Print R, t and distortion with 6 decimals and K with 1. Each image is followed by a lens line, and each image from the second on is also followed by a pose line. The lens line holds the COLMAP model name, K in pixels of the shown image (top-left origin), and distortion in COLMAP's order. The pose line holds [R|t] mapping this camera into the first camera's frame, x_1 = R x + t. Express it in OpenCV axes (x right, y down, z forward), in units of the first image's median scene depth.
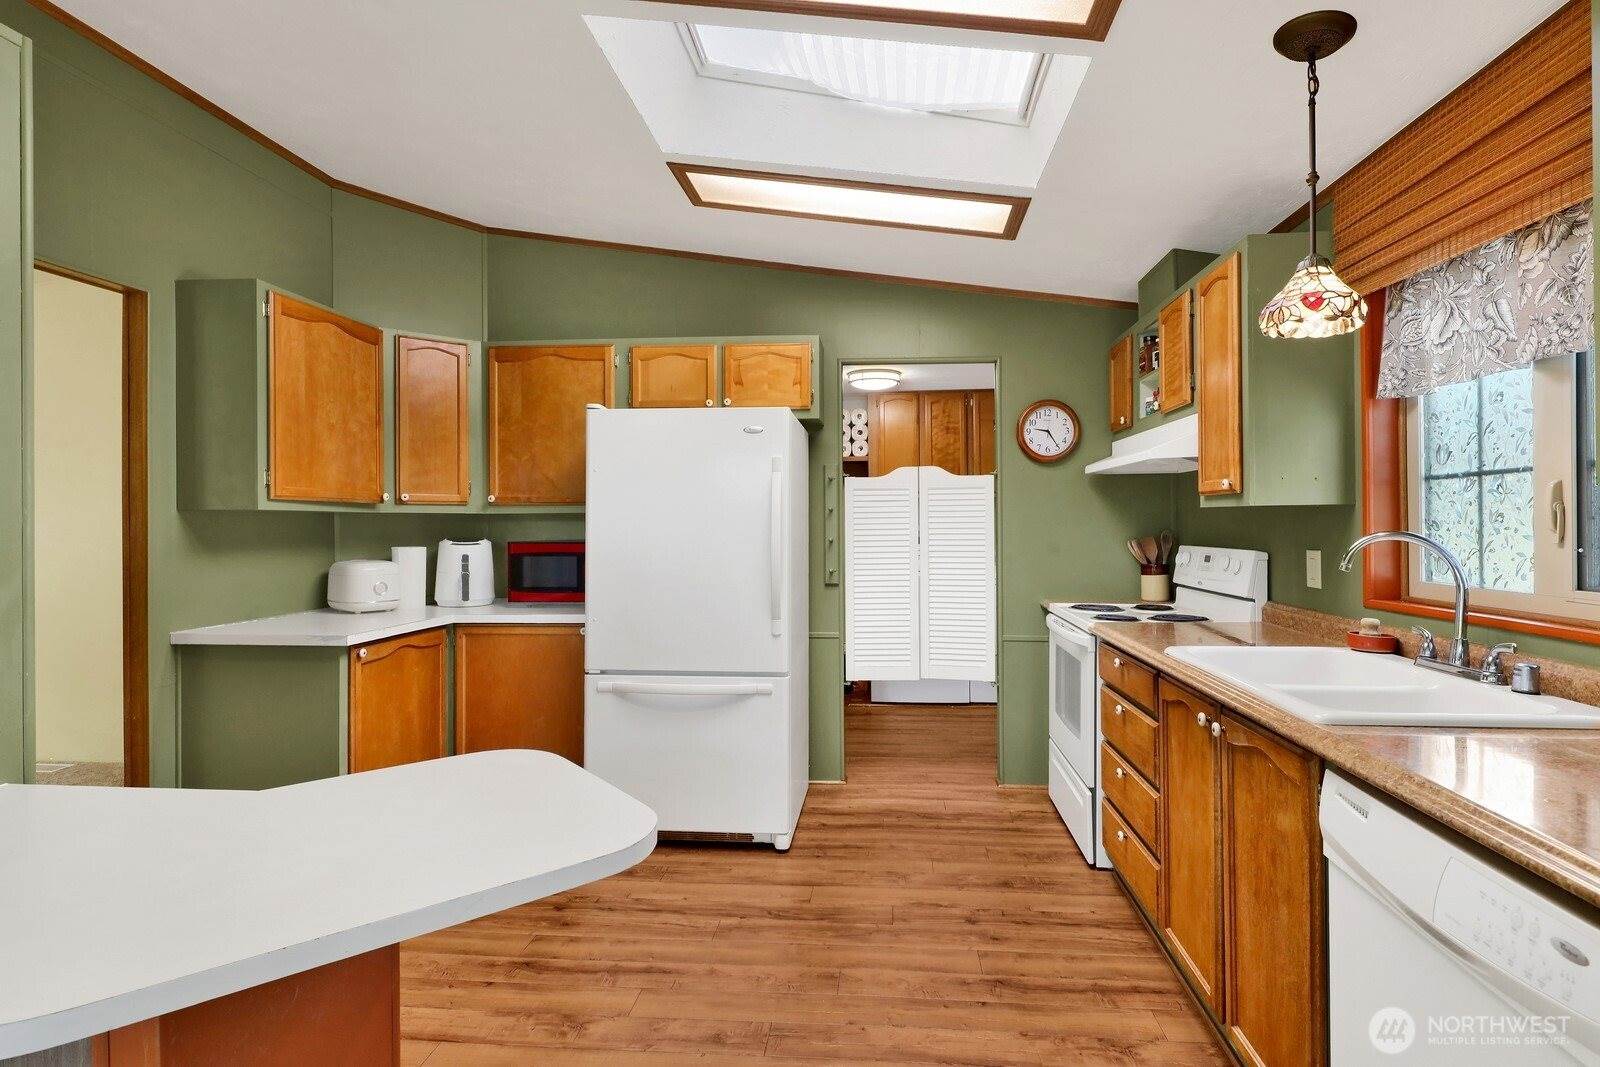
lens RADIAL K [[799.4, 0, 802.8], [0, 799.4, 527.8], [0, 0, 1]] dist [0.011128, -0.003712]
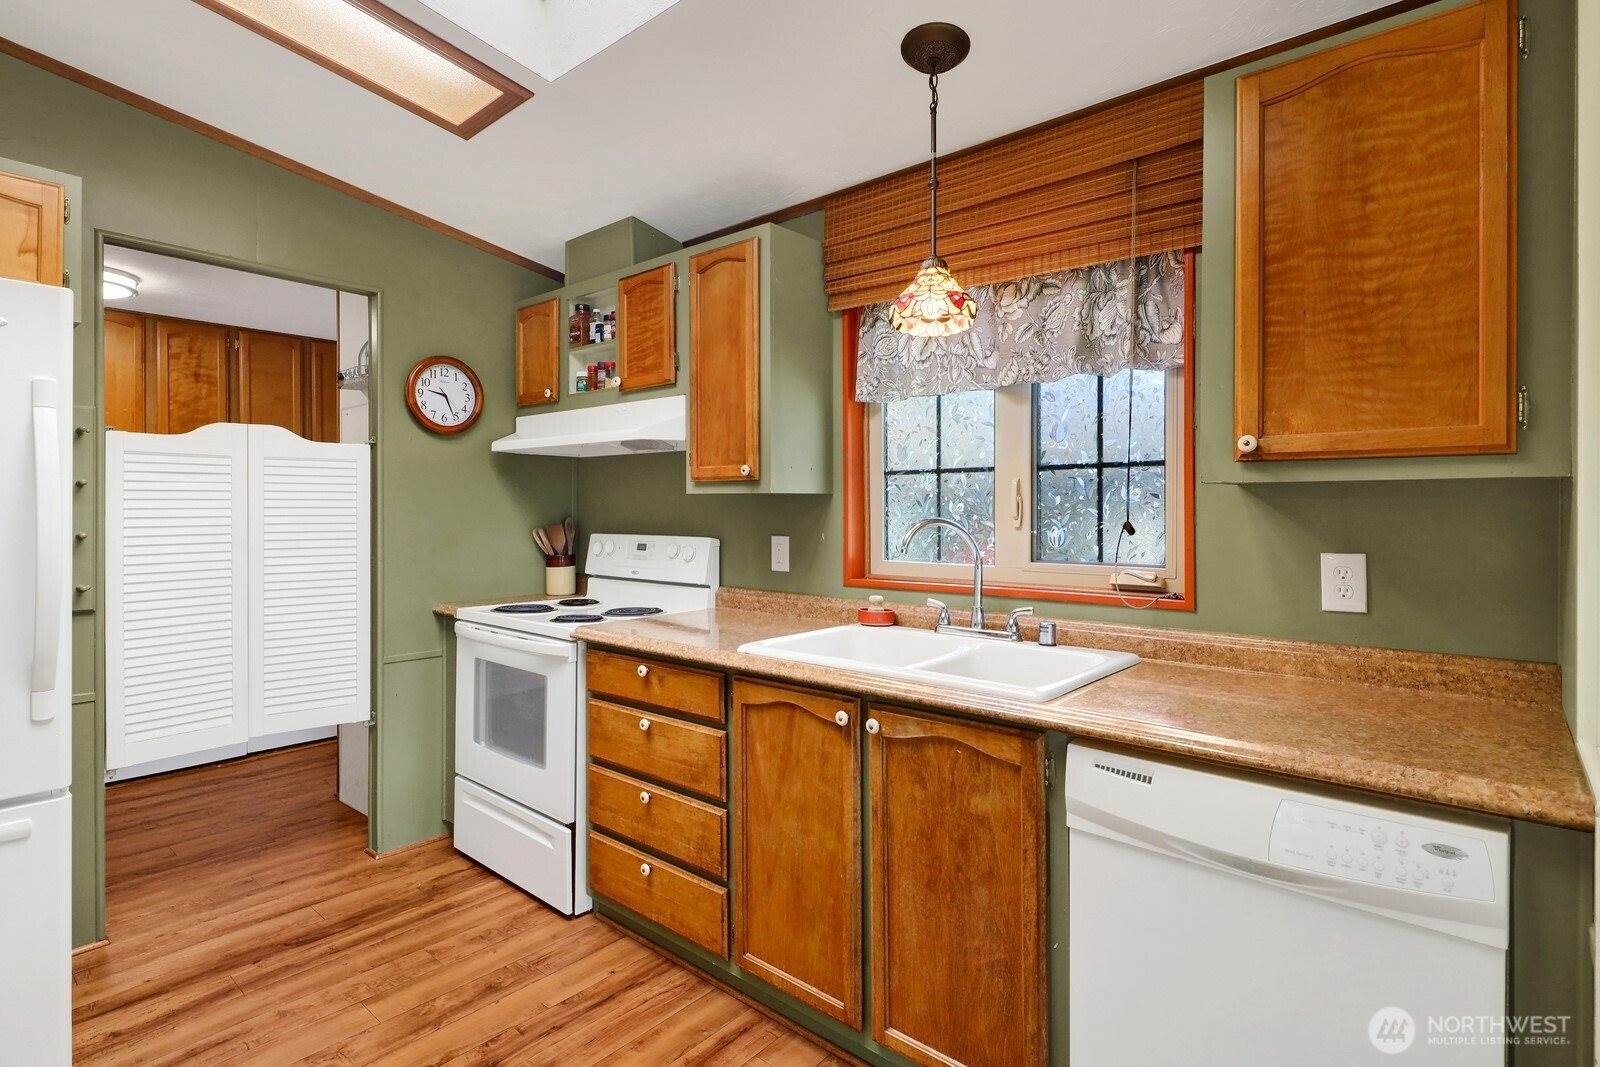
lens RADIAL K [[799.4, 0, 800.0], [0, 799.4, 511.8], [0, 0, 1]] dist [0.011128, -0.003712]
pose [[0.577937, 0.004339, 0.816070, -0.195700], [-0.000582, 0.999988, -0.004905, 0.000656], [-0.816081, 0.002360, 0.577933, 0.325414]]
